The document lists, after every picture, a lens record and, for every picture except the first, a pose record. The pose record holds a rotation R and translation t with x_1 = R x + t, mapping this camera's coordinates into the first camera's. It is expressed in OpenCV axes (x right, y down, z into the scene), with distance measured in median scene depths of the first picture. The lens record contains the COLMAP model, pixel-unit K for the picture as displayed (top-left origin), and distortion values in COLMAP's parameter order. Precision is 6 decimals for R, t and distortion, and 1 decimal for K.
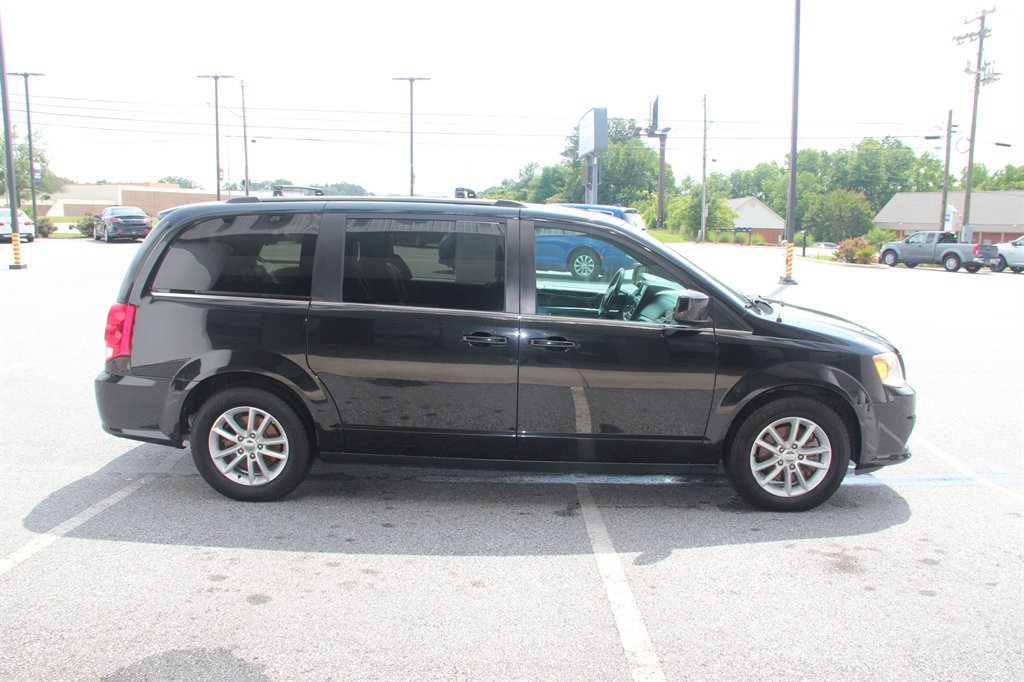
lens RADIAL K [[821.7, 0, 512.0], [0, 821.7, 341.0], [0, 0, 1]] dist [-0.173314, 0.157341]
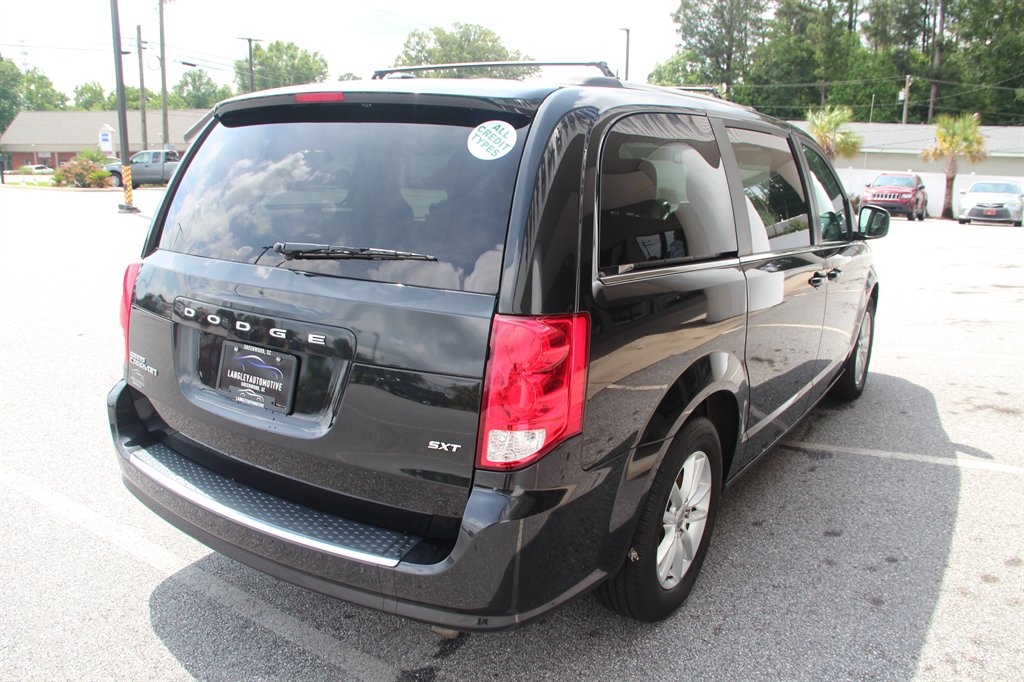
lens RADIAL K [[840.1, 0, 516.7], [0, 840.1, 325.5], [0, 0, 1]] dist [-0.188151, 0.173386]
pose [[0.530199, -0.178434, 0.828885, -0.100970], [0.116177, 0.983673, 0.137442, -0.012055], [-0.839876, 0.023426, 0.542272, 0.090772]]
